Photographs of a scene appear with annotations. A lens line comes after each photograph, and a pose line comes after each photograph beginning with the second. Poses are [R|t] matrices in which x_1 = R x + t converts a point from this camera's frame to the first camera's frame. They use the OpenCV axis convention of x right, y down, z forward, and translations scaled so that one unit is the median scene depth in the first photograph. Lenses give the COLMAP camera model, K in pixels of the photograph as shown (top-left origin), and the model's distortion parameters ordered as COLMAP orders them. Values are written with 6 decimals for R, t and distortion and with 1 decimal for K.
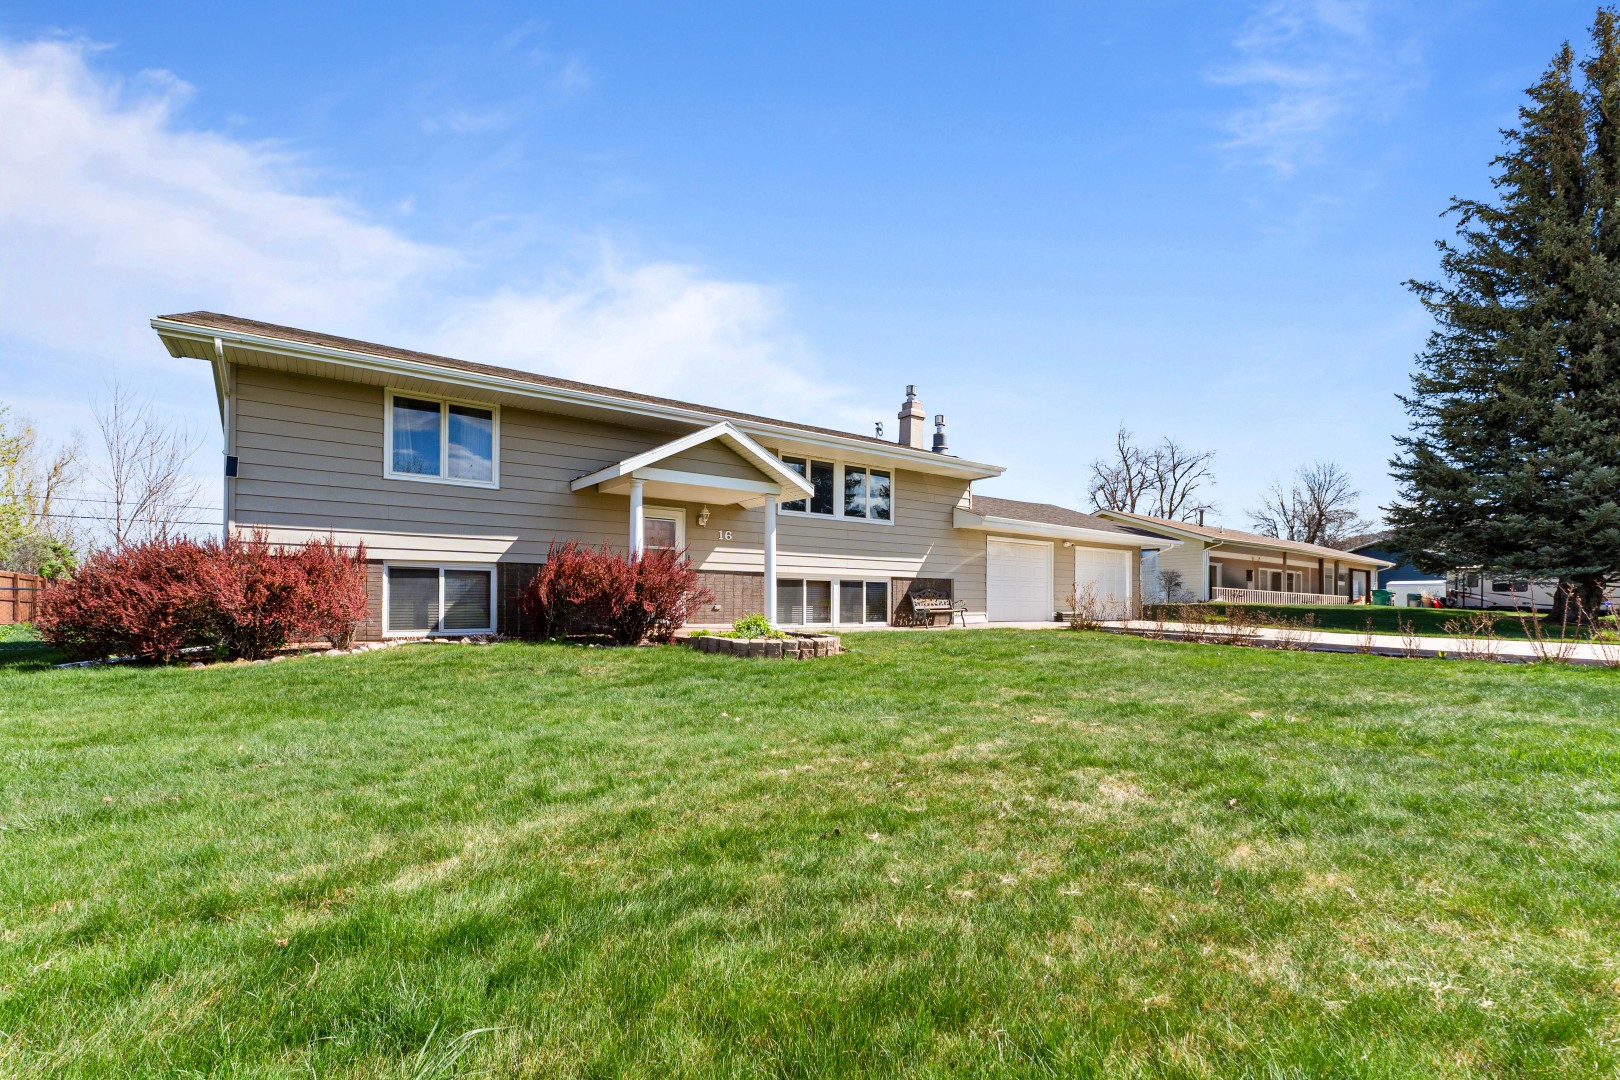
lens RADIAL K [[678.6, 0, 806.7], [0, 678.6, 563.1], [0, 0, 1]] dist [0.000950, 0.000058]
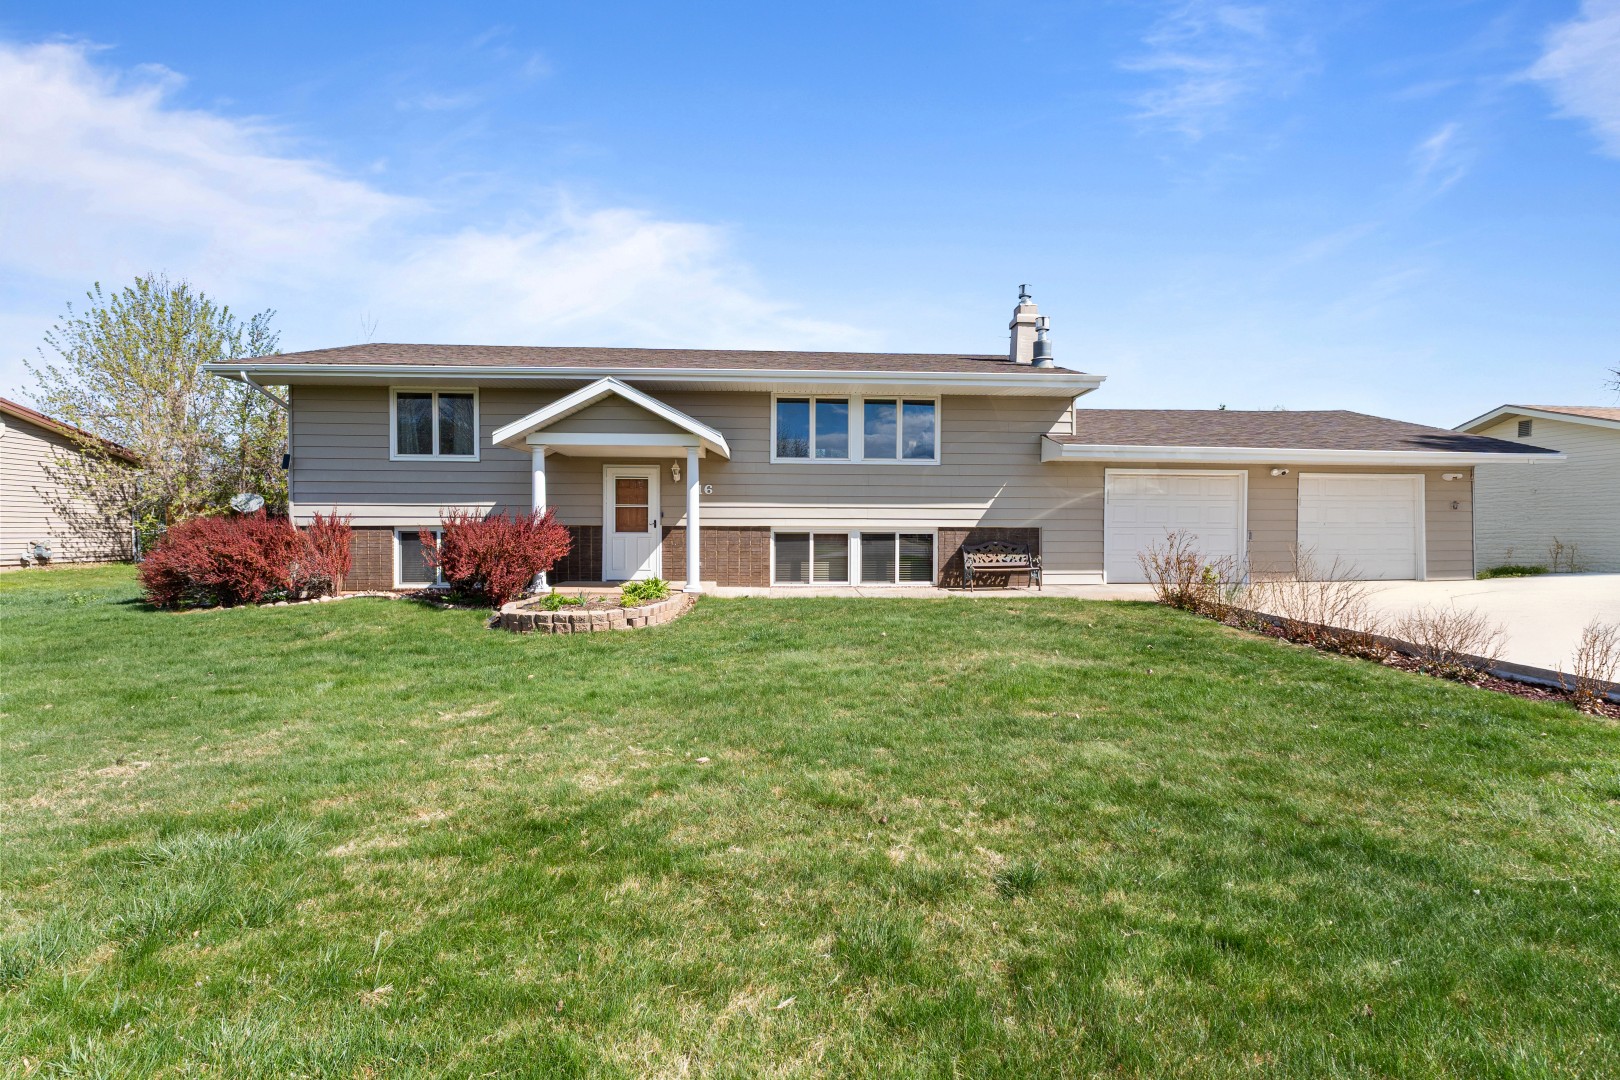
lens RADIAL K [[713.2, 0, 809.0], [0, 713.2, 569.9], [0, 0, 1]] dist [-0.010117, 0.000241]
pose [[0.854027, -0.000187, -0.520229, 0.443515], [0.034664, 0.997798, 0.056547, 0.017267], [0.519073, -0.066326, 0.852153, 0.172343]]
